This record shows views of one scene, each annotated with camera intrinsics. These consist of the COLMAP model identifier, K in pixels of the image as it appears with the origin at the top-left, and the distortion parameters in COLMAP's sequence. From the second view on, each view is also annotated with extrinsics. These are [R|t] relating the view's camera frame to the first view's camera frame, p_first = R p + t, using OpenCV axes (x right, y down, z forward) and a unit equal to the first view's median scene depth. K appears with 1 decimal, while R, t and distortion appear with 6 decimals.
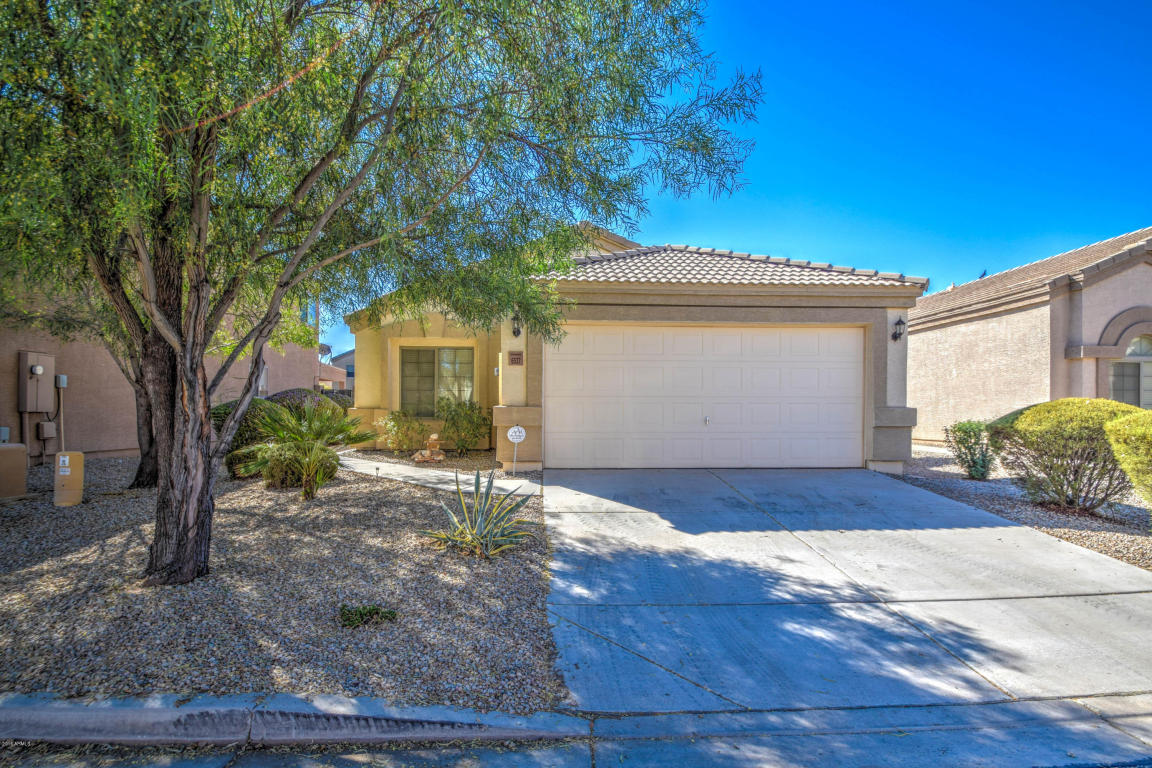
lens RADIAL K [[605.3, 0, 575.3], [0, 605.3, 406.8], [0, 0, 1]] dist [-0.001428, -0.000019]
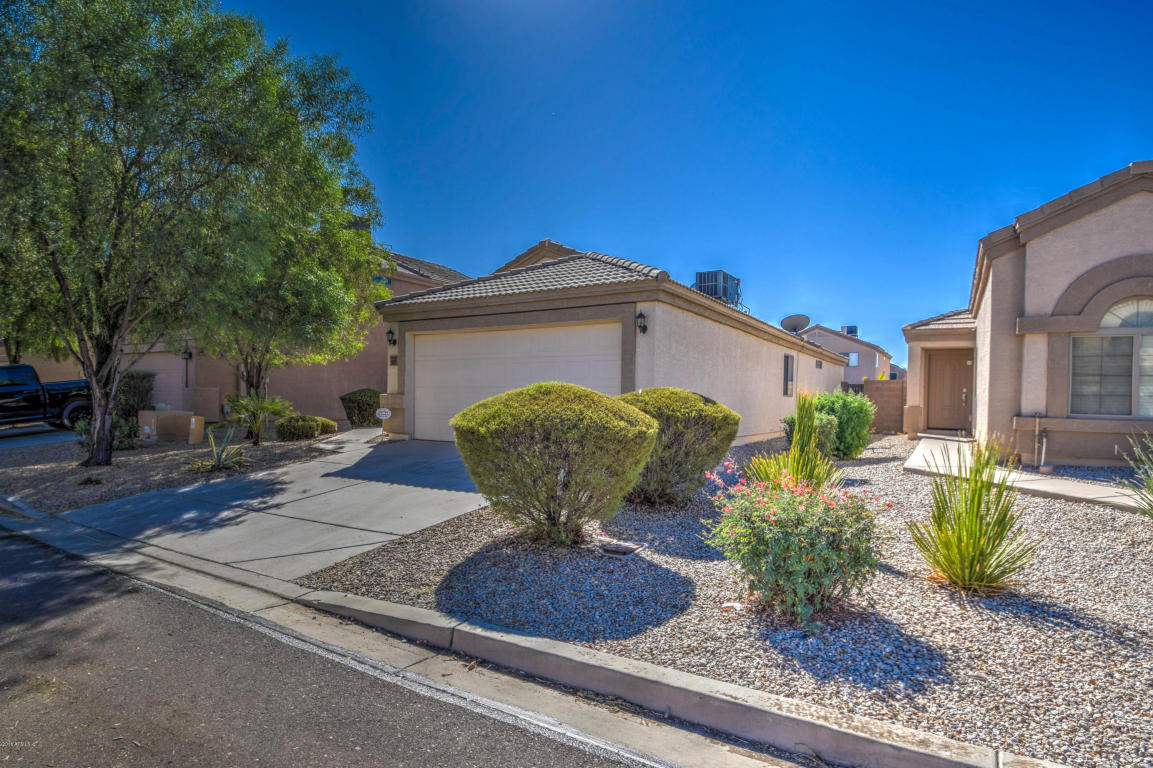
lens RADIAL K [[605.9, 0, 575.8], [0, 605.9, 406.9], [0, 0, 1]] dist [-0.001428, -0.000019]
pose [[0.819355, 0.016547, -0.573048, 0.816653], [-0.006982, 0.999797, 0.018888, -0.000519], [0.573244, -0.011475, 0.819304, 0.058405]]
